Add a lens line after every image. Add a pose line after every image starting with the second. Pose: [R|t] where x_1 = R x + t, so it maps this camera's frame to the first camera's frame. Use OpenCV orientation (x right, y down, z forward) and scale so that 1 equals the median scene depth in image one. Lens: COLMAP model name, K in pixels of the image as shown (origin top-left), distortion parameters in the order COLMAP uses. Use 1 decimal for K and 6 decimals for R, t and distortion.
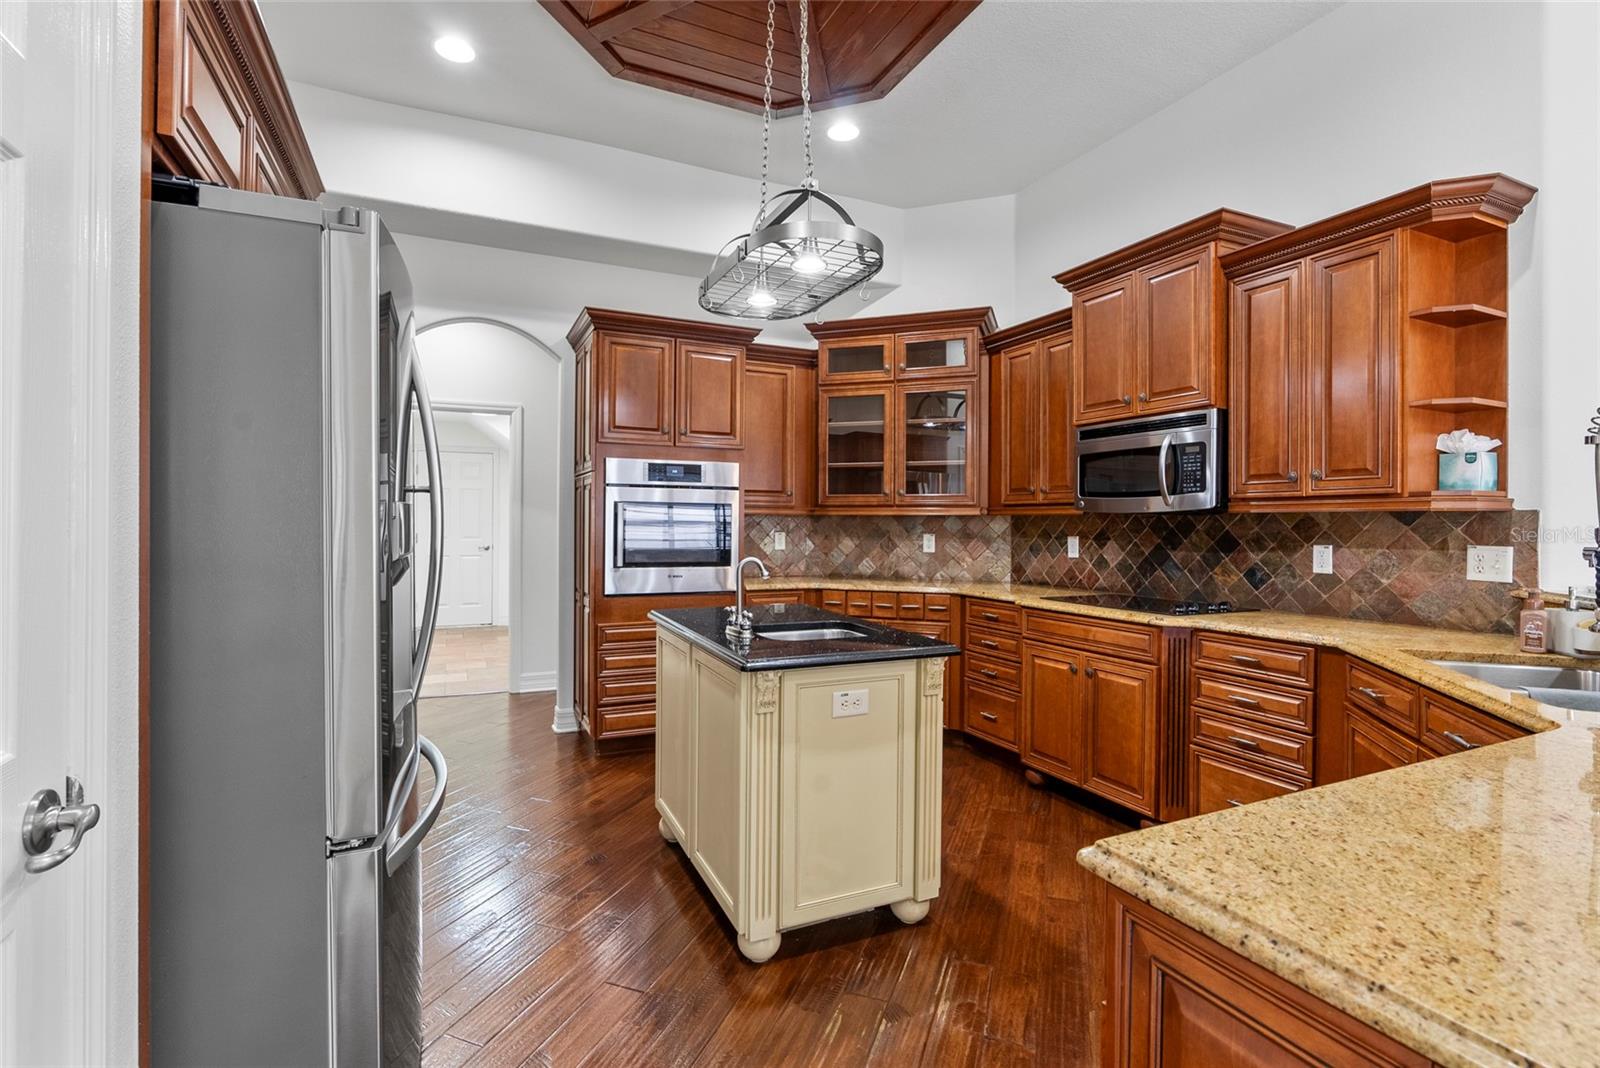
lens RADIAL K [[731.9, 0, 796.0], [0, 731.9, 525.4], [0, 0, 1]] dist [0.003896, 0.000084]
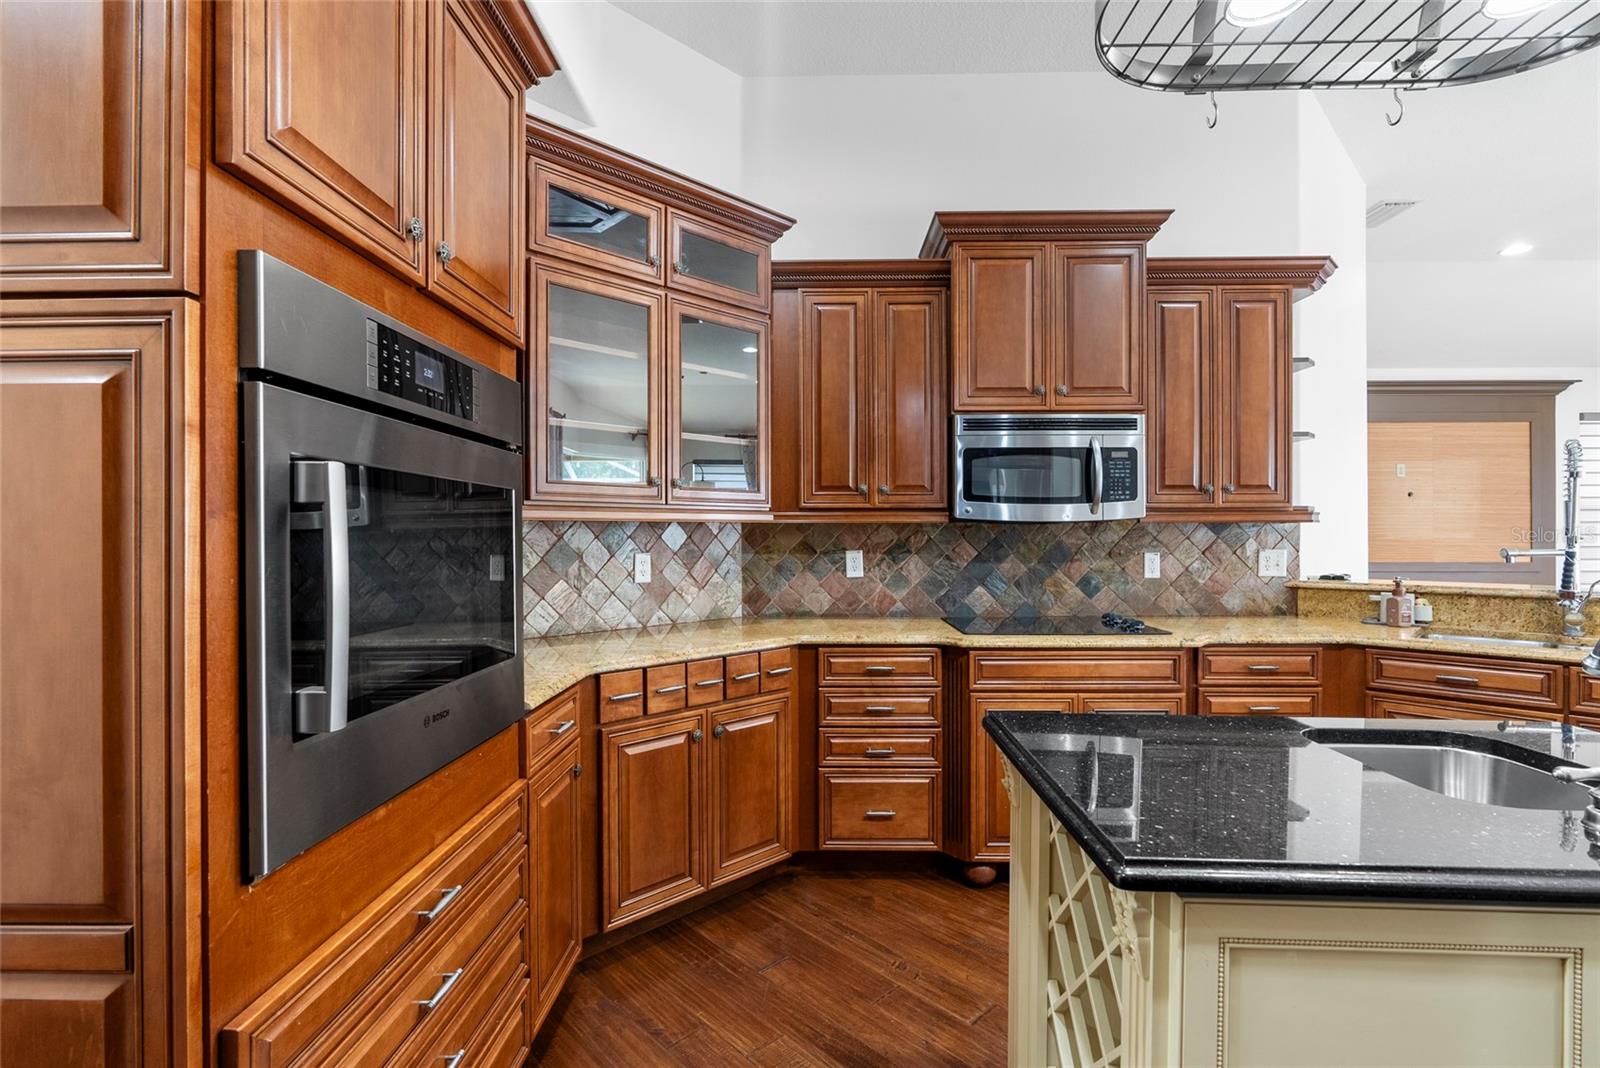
lens RADIAL K [[731.9, 0, 797.2], [0, 731.9, 533.4], [0, 0, 1]] dist [0.003896, 0.000084]
pose [[0.447067, -0.005412, 0.894484, -0.405171], [0.007004, 0.999972, 0.002550, -0.006724], [-0.894473, 0.005125, 0.447092, 0.793241]]
